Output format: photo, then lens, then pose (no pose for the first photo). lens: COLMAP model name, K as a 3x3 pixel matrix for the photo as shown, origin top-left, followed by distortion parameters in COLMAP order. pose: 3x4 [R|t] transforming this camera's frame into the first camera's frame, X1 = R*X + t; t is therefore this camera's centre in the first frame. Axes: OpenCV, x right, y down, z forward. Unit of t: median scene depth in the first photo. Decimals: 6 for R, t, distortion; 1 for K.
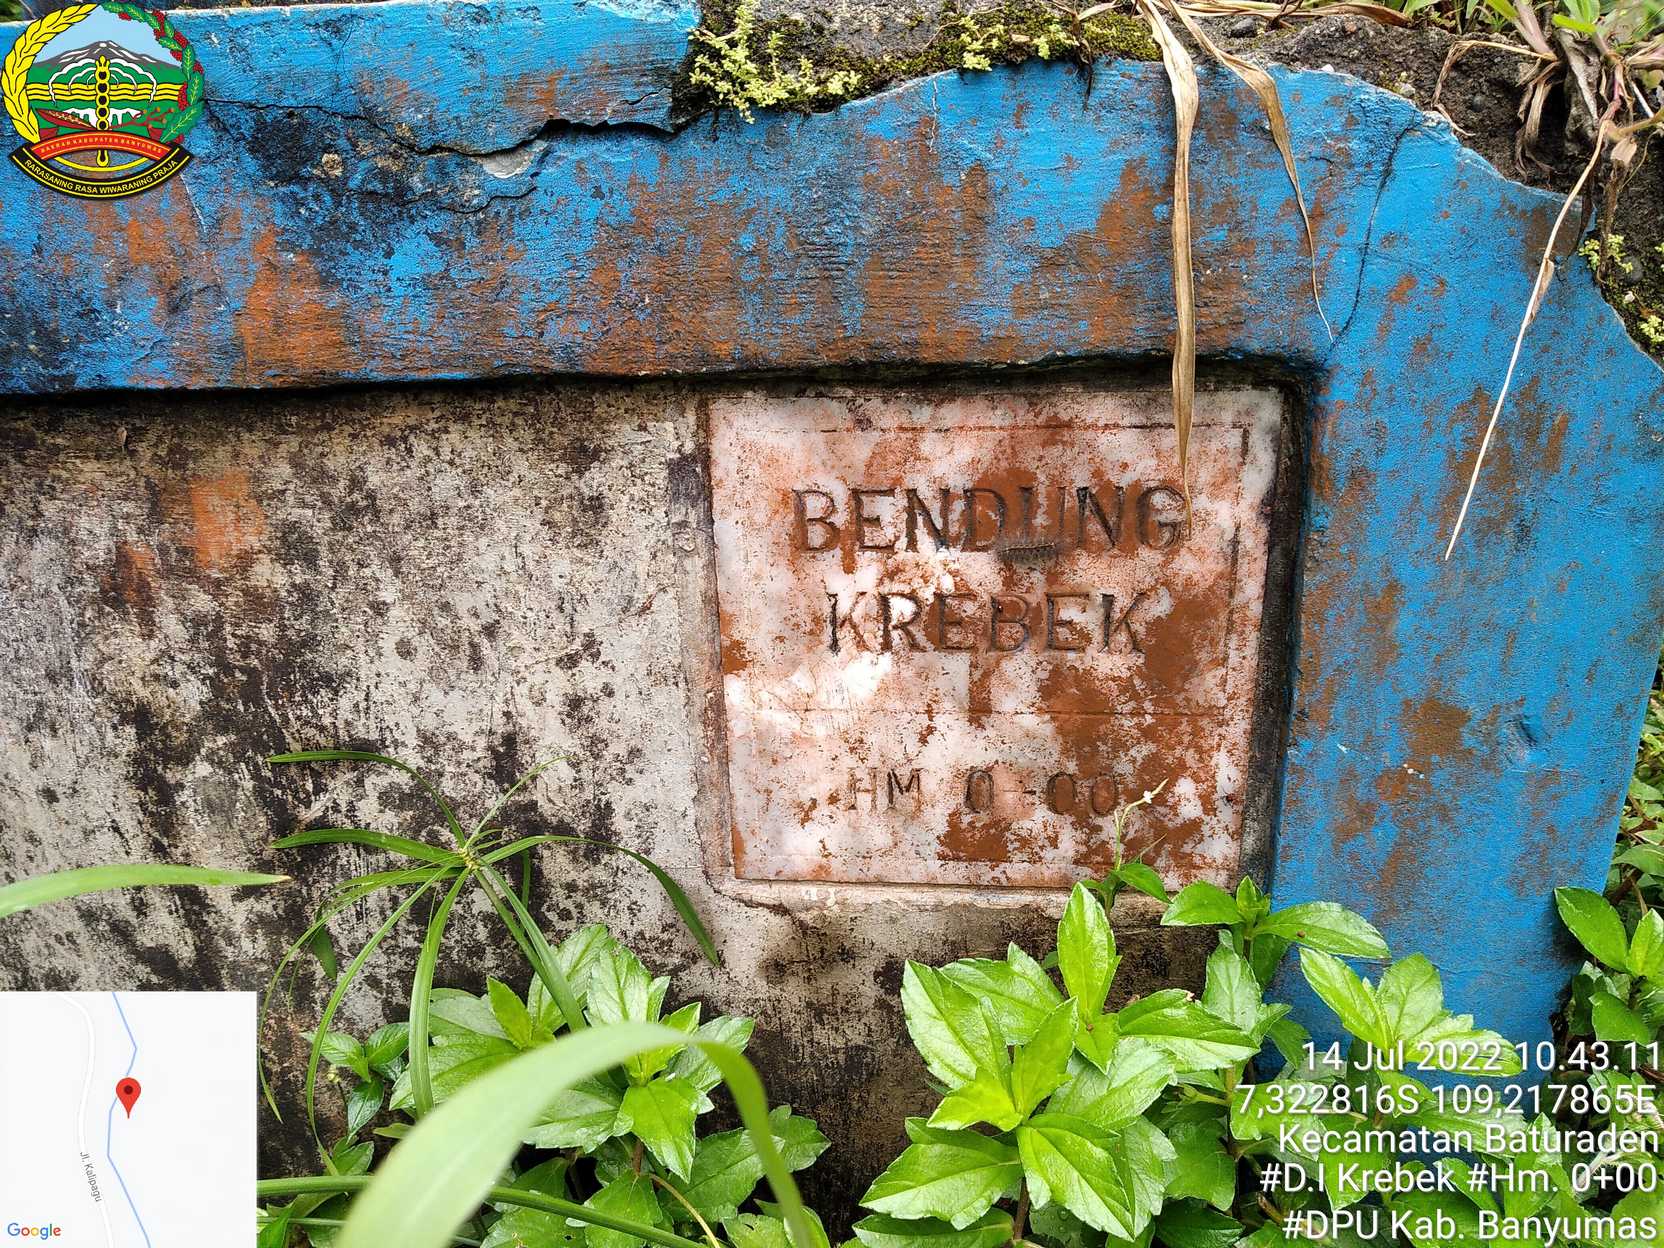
lens RADIAL K [[1415.1, 0, 834.7], [0, 1415.1, 620.3], [0, 0, 1]] dist [0.006277, -0.006677]
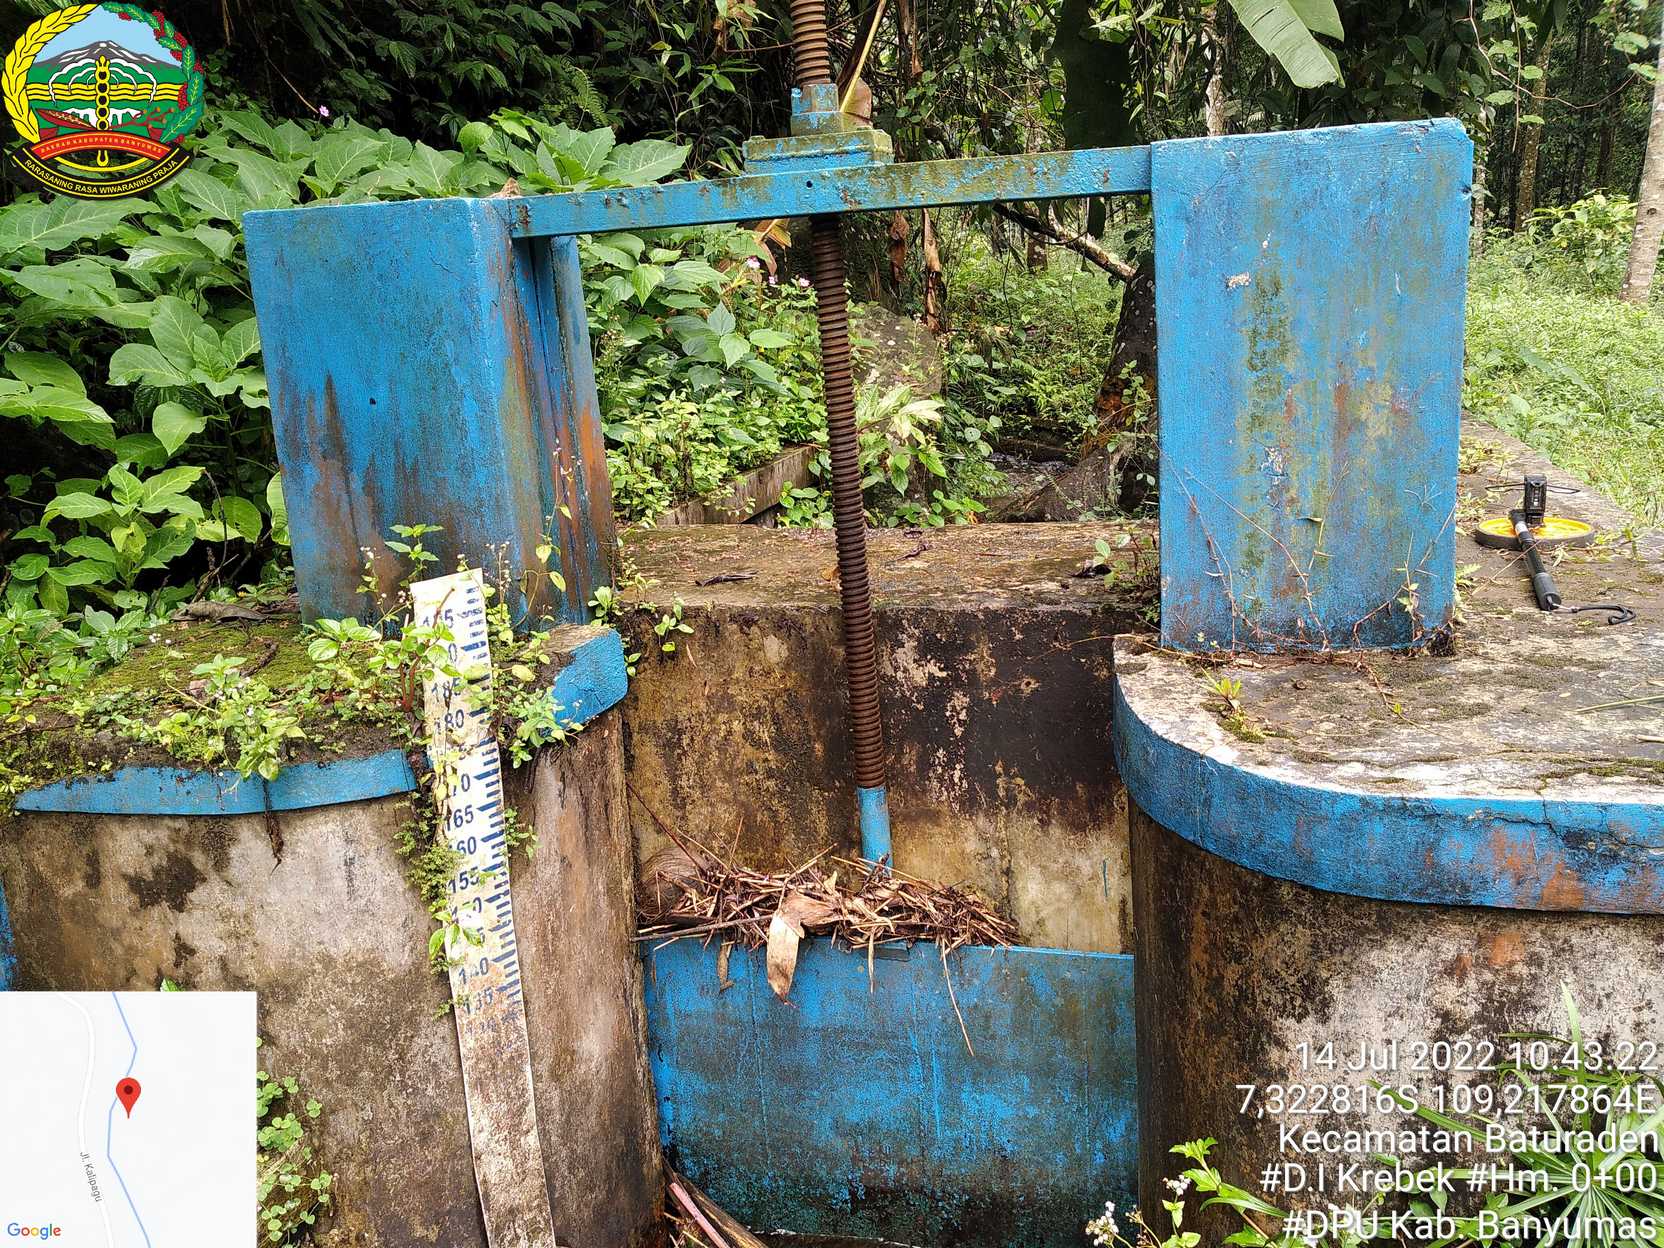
lens RADIAL K [[1405.0, 0, 831.5], [0, 1405.0, 621.7], [0, 0, 1]] dist [0.001922, -0.027401]
pose [[0.986869, 0.024083, -0.159715, -1.311124], [-0.046908, 0.988937, -0.140725, -0.256530], [0.154559, 0.146369, 0.977081, -2.005768]]
